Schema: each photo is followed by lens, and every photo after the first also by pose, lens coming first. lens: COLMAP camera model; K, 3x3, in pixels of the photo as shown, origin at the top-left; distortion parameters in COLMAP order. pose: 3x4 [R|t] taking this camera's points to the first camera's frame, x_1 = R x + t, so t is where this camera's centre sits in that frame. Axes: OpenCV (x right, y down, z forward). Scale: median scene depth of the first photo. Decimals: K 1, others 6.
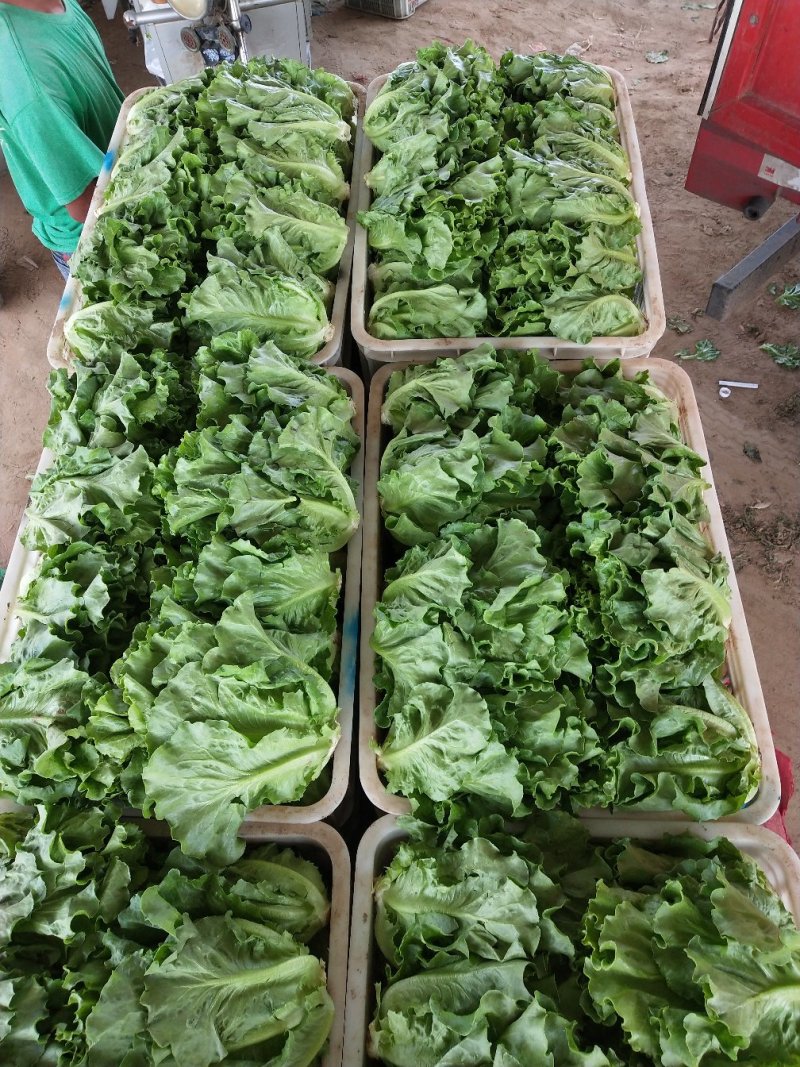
lens RADIAL K [[879.2, 0, 383.2], [0, 879.2, 533.2], [0, 0, 1]] dist [0.003826, 0.060714]
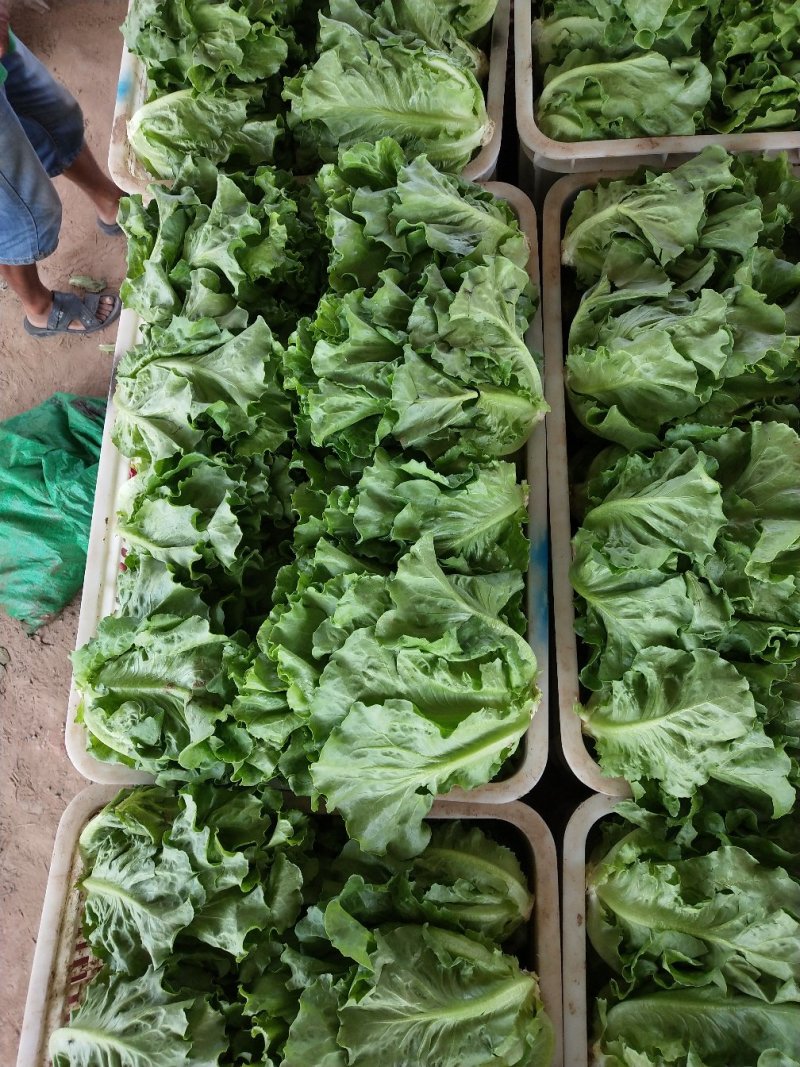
lens RADIAL K [[864.2, 0, 374.9], [0, 864.2, 532.1], [0, 0, 1]] dist [-0.010269, 0.051485]
pose [[0.999253, -0.004716, -0.038345, -0.169802], [0.014924, 0.962600, 0.270515, -0.135743], [0.035635, -0.270886, 0.961952, 0.279764]]
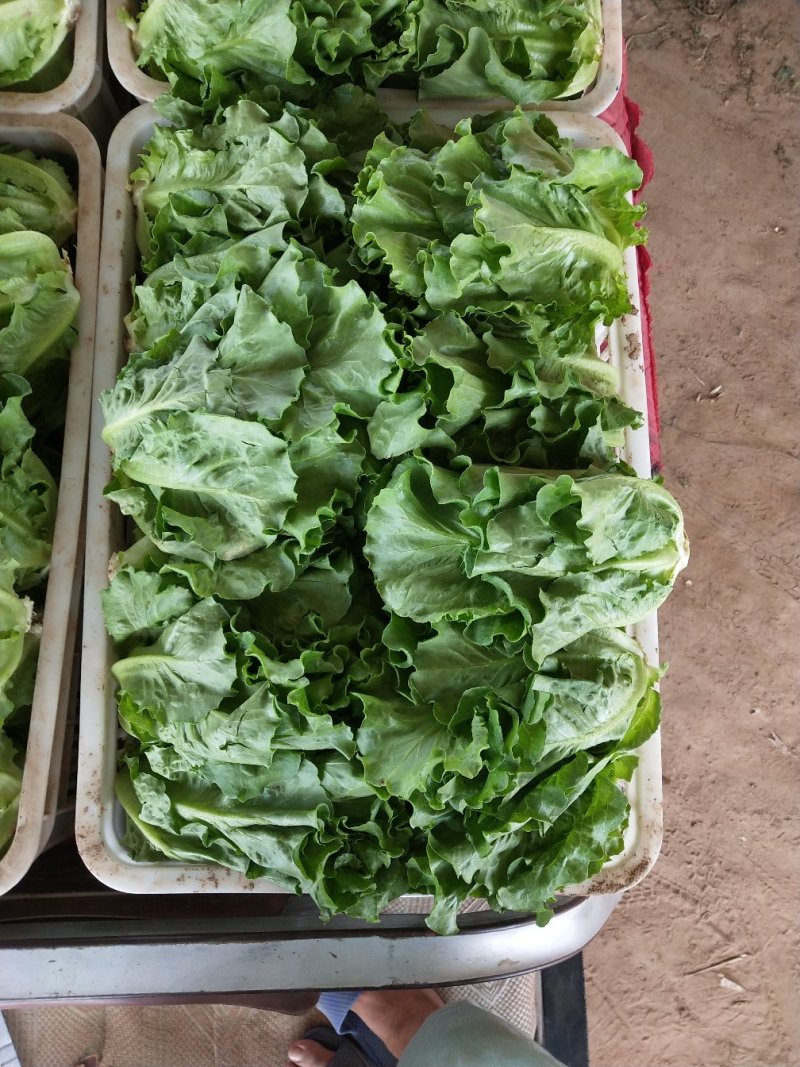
lens RADIAL K [[879.2, 0, 383.2], [0, 879.2, 533.2], [0, 0, 1]] dist [0.003826, 0.060714]
pose [[0.997187, -0.021059, 0.071939, 0.155263], [-0.009122, 0.918497, 0.395324, 0.355715], [-0.074400, -0.394868, 0.915721, 0.076865]]
